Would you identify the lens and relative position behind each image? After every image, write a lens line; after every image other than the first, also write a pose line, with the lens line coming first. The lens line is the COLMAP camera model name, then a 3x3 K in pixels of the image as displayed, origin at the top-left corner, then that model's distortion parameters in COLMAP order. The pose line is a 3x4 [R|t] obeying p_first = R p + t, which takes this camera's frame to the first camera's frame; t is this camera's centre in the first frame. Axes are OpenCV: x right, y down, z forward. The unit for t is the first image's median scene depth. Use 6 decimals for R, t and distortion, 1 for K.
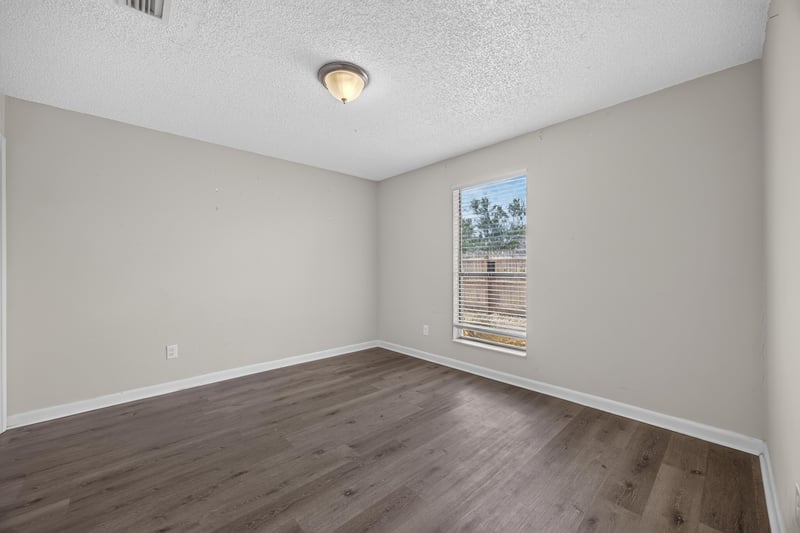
lens RADIAL K [[309.5, 0, 399.5], [0, 309.5, 267.1], [0, 0, 1]] dist [-0.018876, 0.004854]
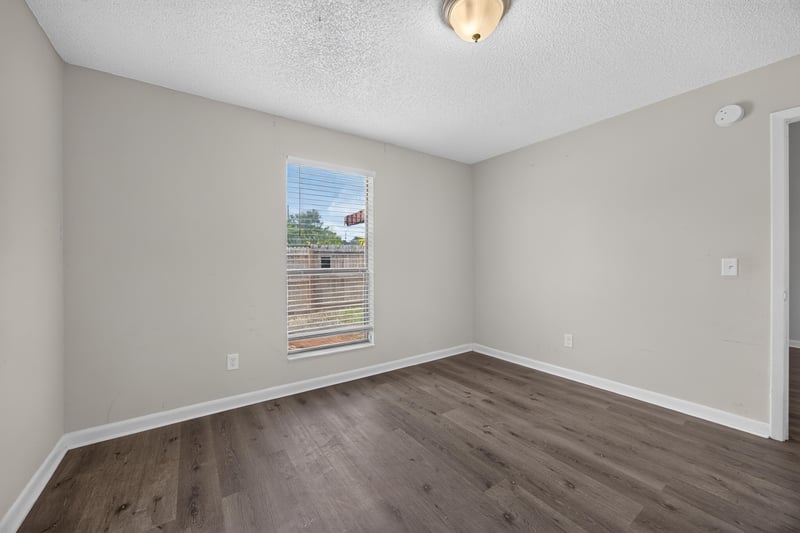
lens RADIAL K [[309.5, 0, 405.3], [0, 309.5, 261.3], [0, 0, 1]] dist [-0.018876, 0.004854]
pose [[0.123587, 0.011866, 0.992263, -0.776581], [0.003689, 0.999916, -0.012417, 0.010207], [-0.992327, 0.005195, 0.123533, 0.888552]]
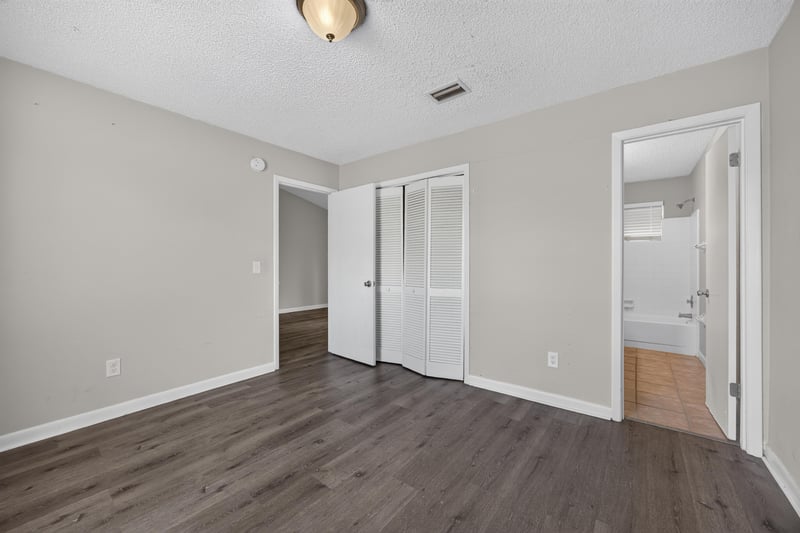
lens RADIAL K [[309.5, 0, 400.4], [0, 309.5, 265.4], [0, 0, 1]] dist [-0.018876, 0.004854]
pose [[-0.985328, 0.008474, -0.170460, -0.178415], [0.007131, 0.999939, 0.008490, 0.002895], [0.170522, 0.007150, -0.985328, 1.450383]]
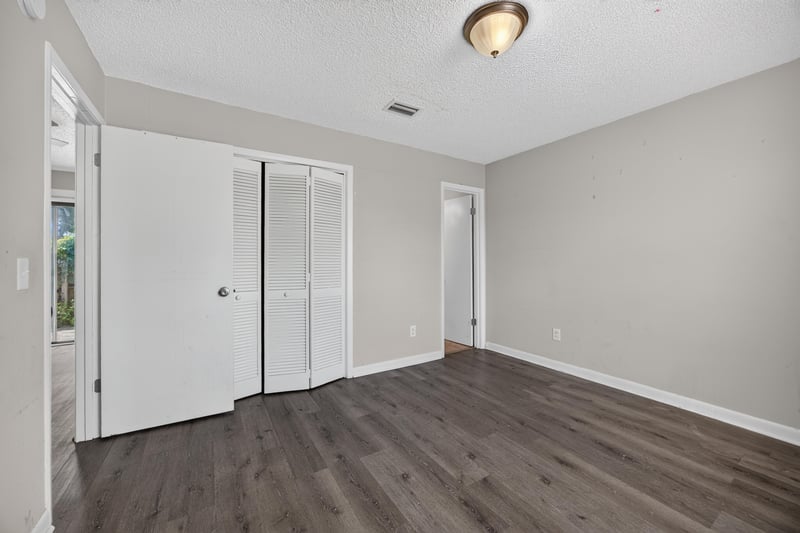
lens RADIAL K [[309.5, 0, 399.0], [0, 309.5, 261.0], [0, 0, 1]] dist [-0.018876, 0.004854]
pose [[-0.185382, 0.006568, -0.982645, 0.543870], [0.003457, 0.999976, 0.006032, -0.001756], [0.982660, -0.002279, -0.185400, 0.741207]]
